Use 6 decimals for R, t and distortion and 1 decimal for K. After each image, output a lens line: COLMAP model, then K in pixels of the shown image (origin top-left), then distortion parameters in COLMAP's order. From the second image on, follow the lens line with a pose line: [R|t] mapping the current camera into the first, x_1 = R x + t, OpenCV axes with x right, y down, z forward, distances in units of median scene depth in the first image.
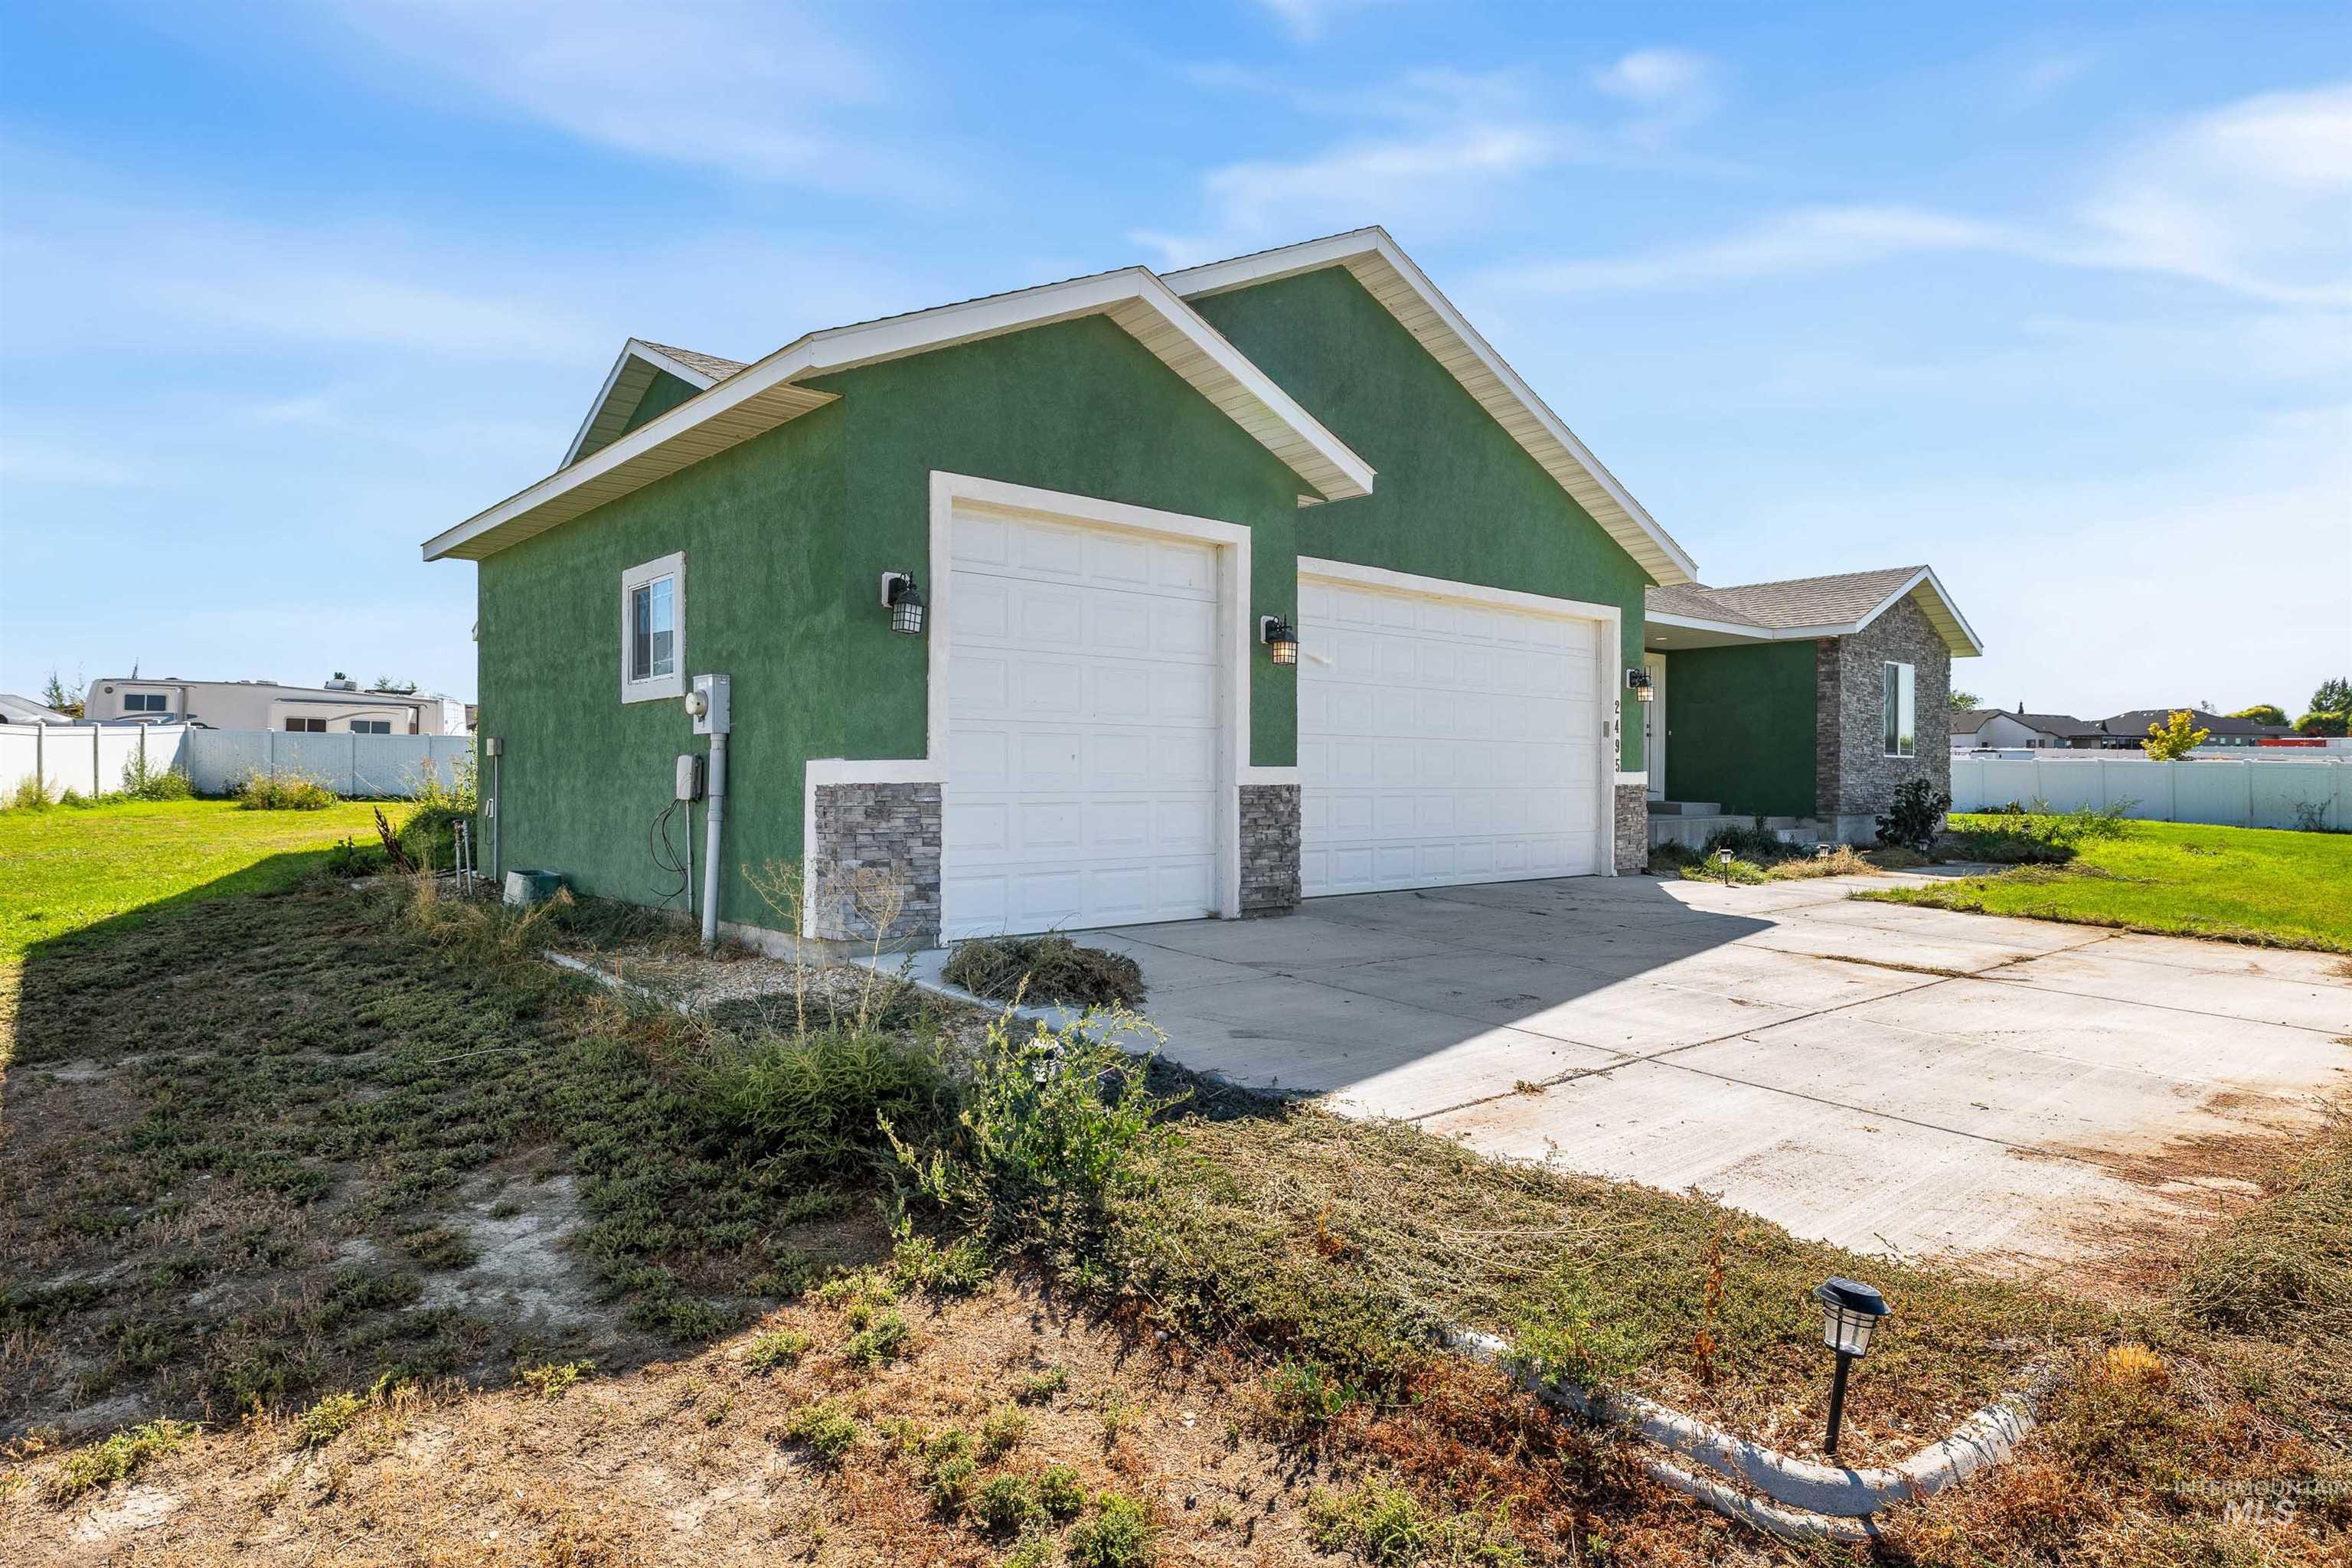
lens RADIAL K [[1372.2, 0, 1176.0], [0, 1372.2, 784.0], [0, 0, 1]] dist [0.000568, 0.000245]
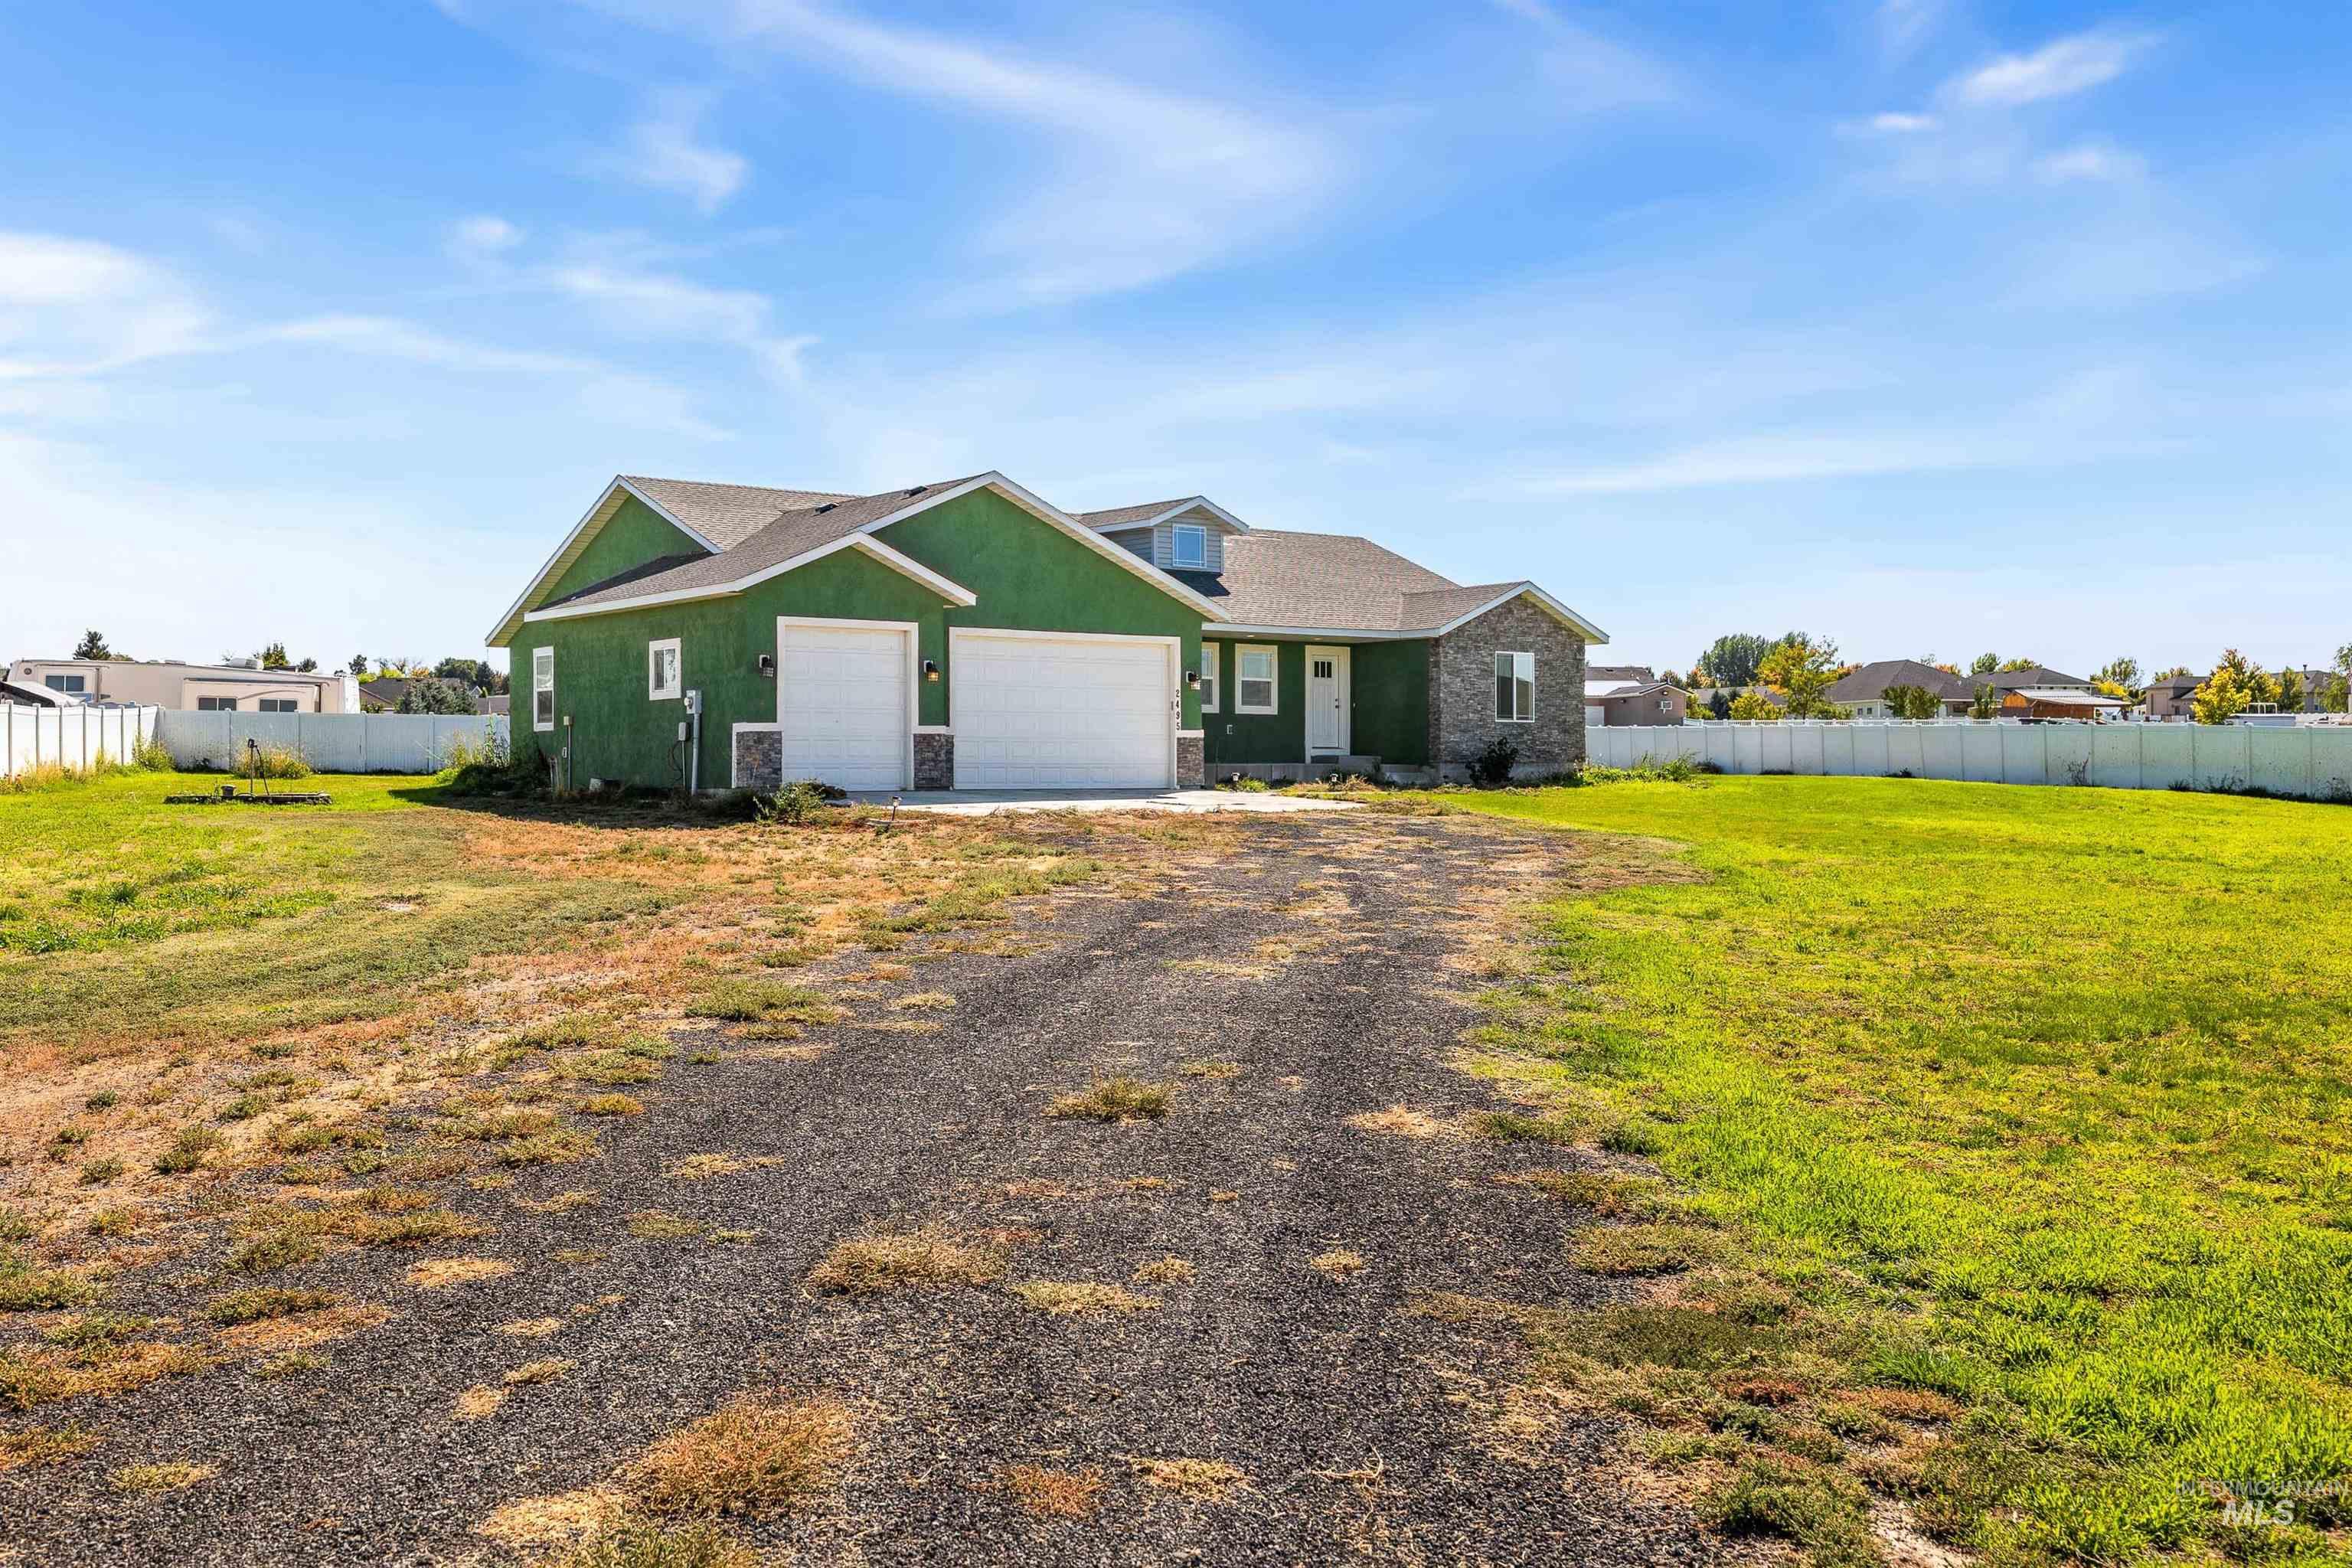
lens RADIAL K [[2359.3, 0, 1176.0], [0, 2359.3, 784.0], [0, 0, 1]] dist [-0.003434, -0.004958]
pose [[0.998252, -0.006322, -0.058758, 0.694669], [0.006294, 0.999980, -0.000663, 0.087909], [0.058761, 0.000292, 0.998272, -2.848831]]
